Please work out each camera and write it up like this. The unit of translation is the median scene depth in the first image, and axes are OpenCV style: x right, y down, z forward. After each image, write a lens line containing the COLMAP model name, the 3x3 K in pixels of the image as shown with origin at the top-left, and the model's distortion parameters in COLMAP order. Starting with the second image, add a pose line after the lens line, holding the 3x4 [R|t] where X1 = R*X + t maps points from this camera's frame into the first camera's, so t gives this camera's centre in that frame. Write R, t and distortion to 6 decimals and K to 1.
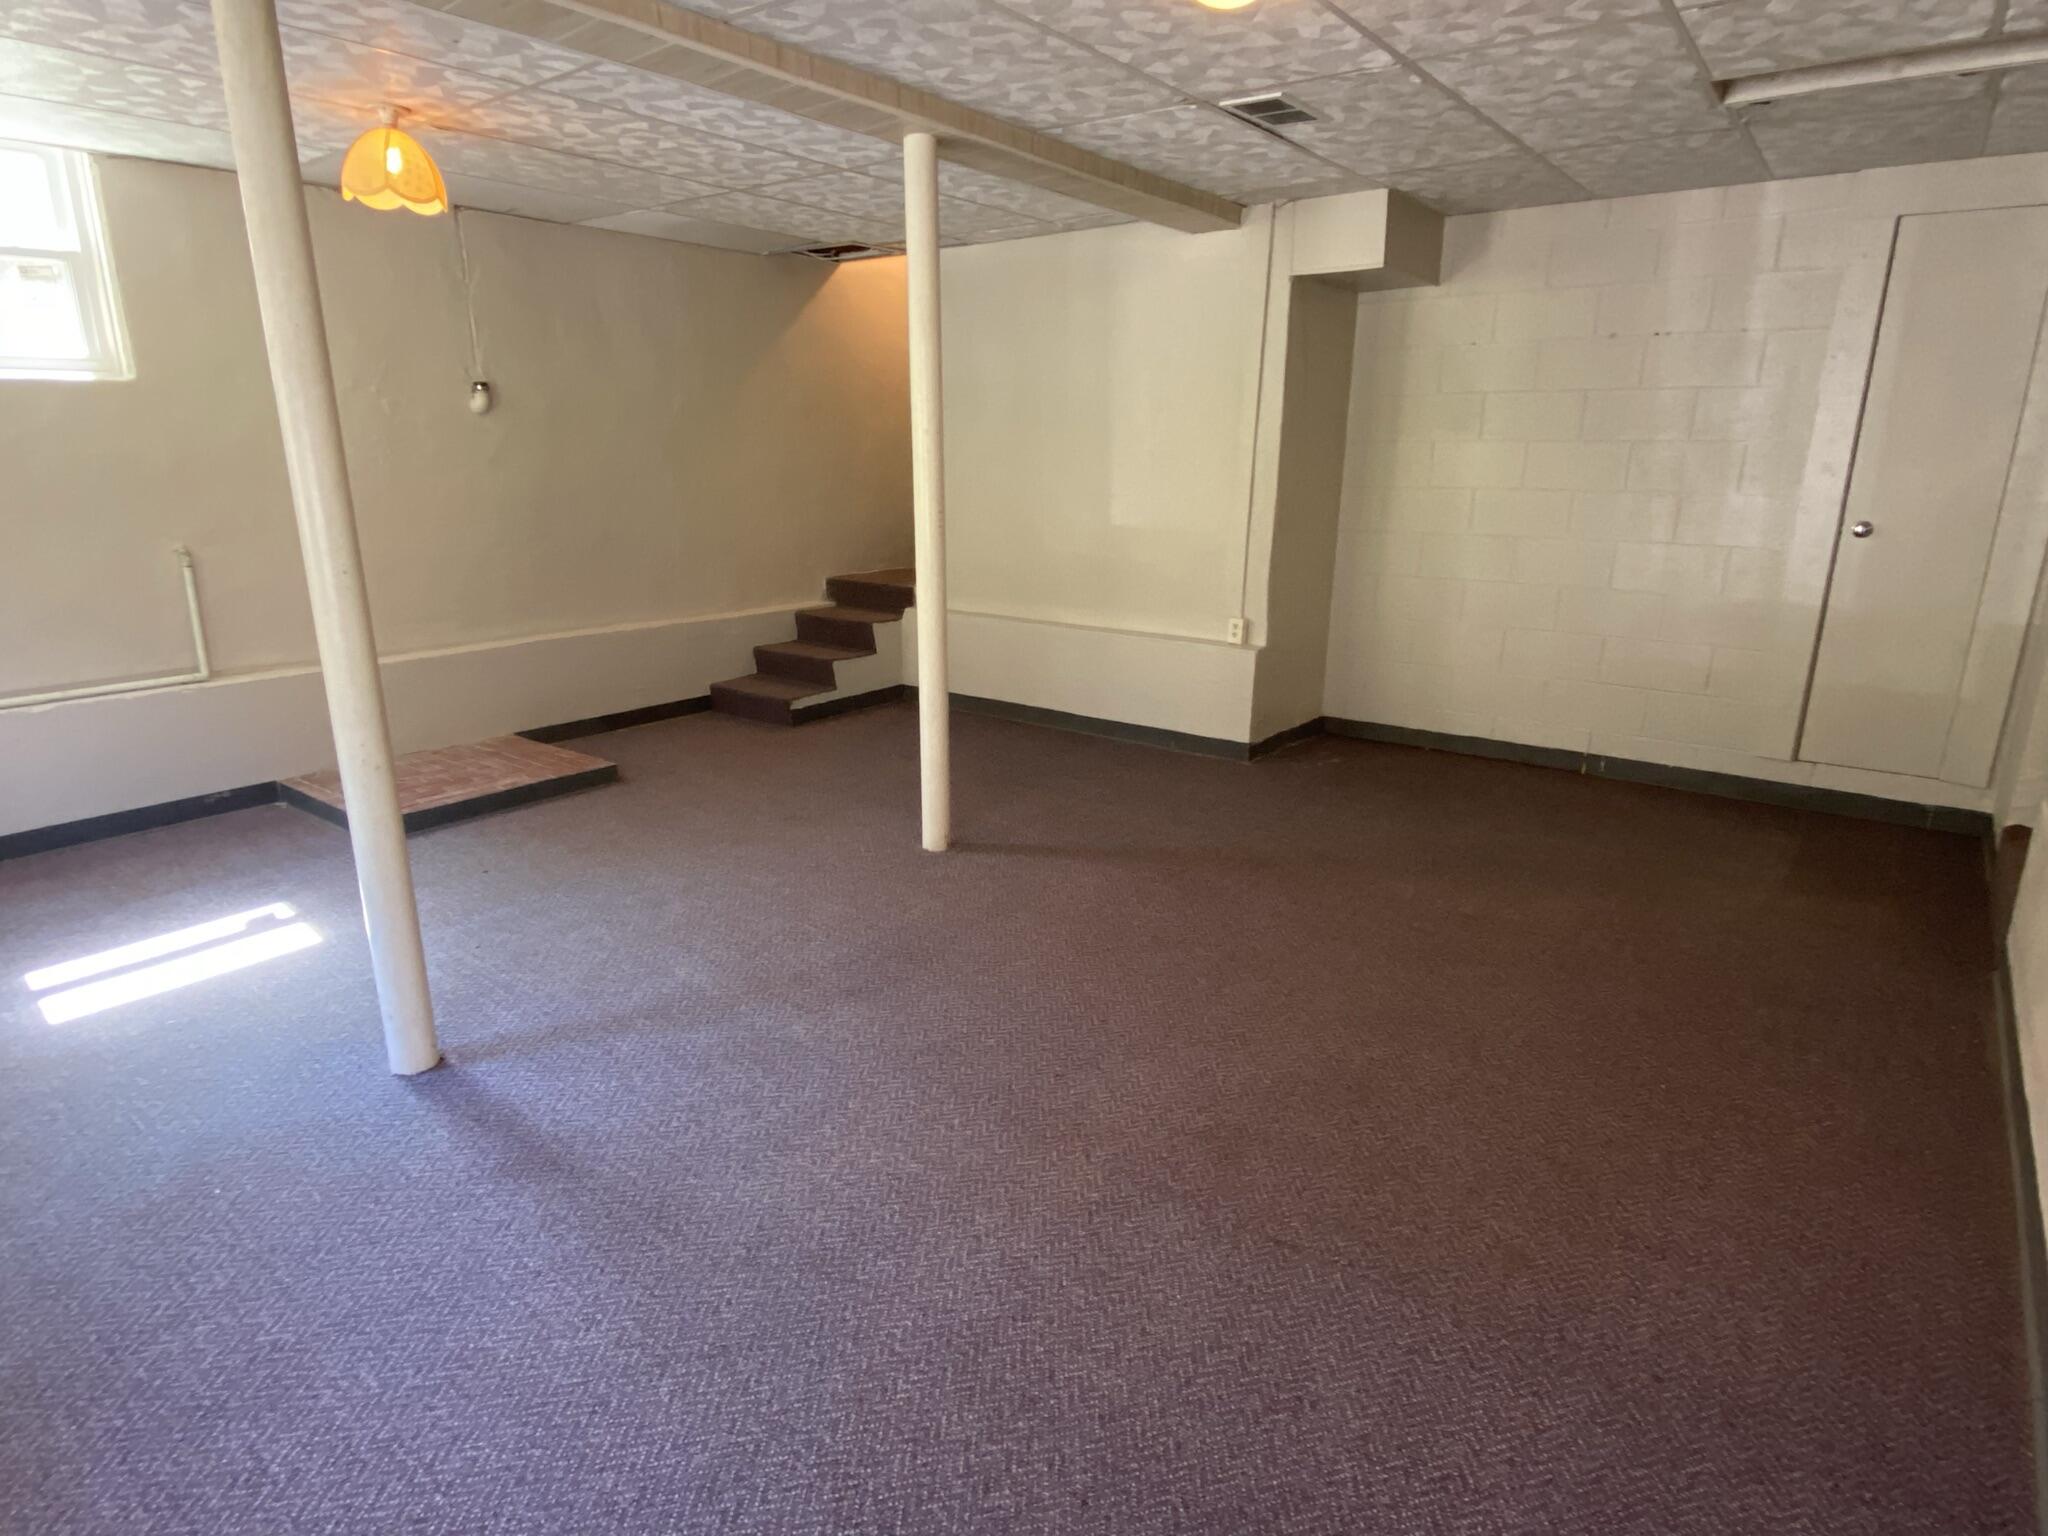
lens RADIAL K [[1117.0, 0, 1024.4], [0, 1117.0, 761.2], [0, 0, 1]] dist [0.086791, -0.098303]
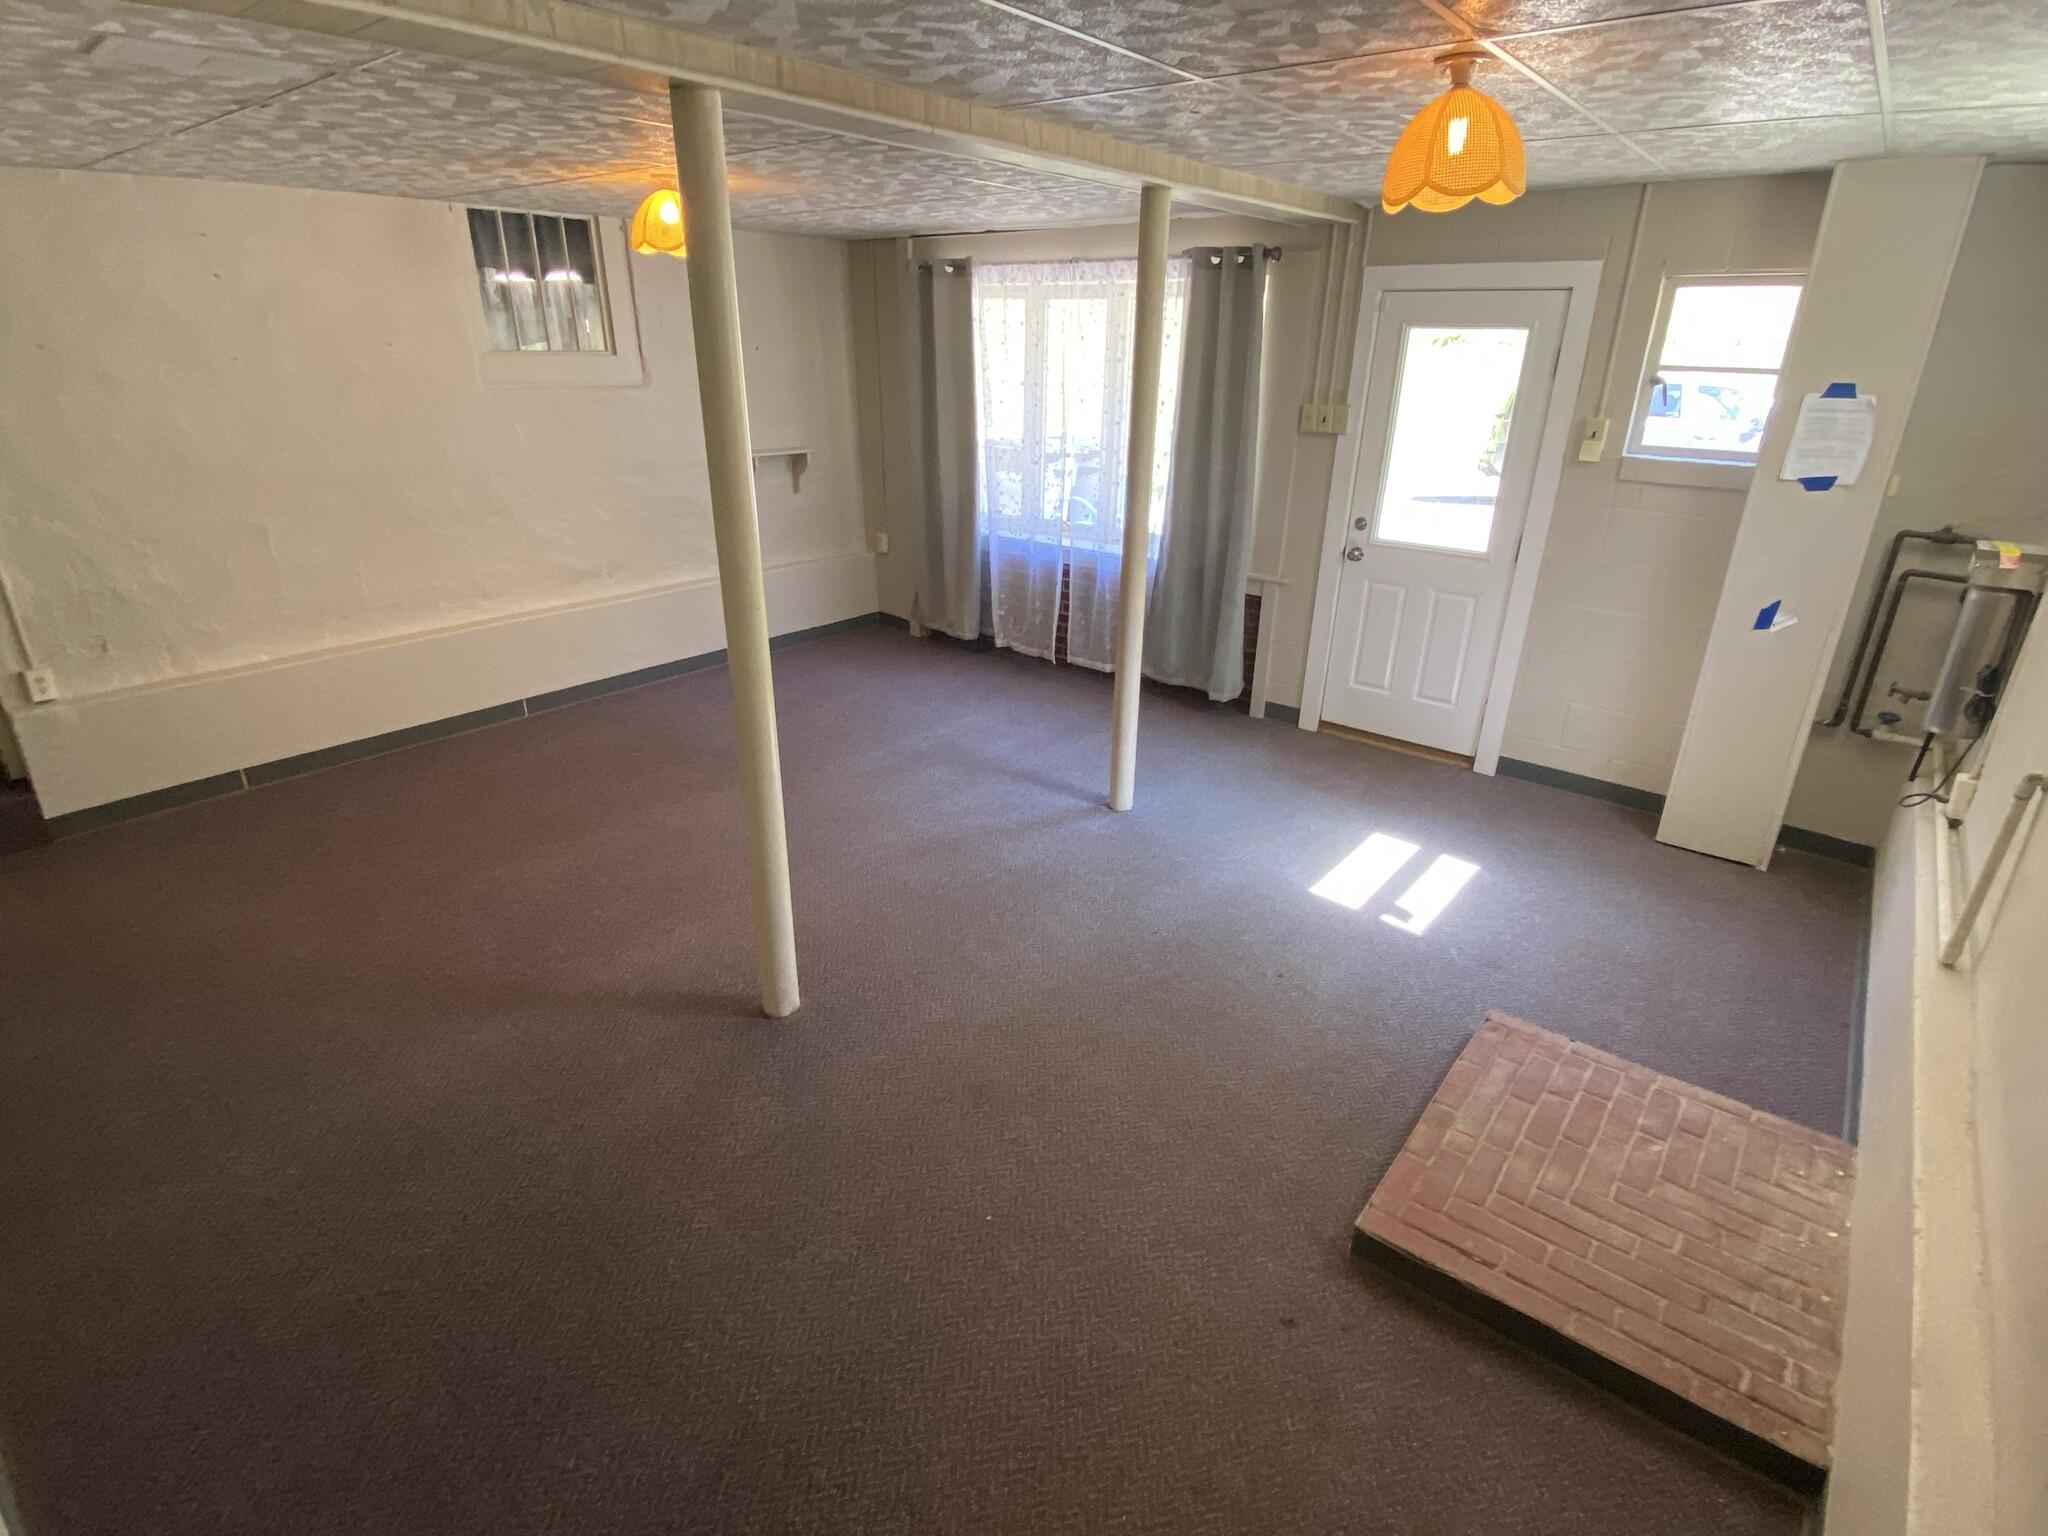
lens RADIAL K [[1013.1, 0, 1028.8], [0, 1013.1, 762.4], [0, 0, 1]] dist [0.025944, -0.026037]
pose [[-0.999665, -0.020972, 0.015189, -0.366304], [-0.006794, 0.778456, 0.627662, -0.688856], [-0.024987, 0.627348, -0.778338, 1.948016]]
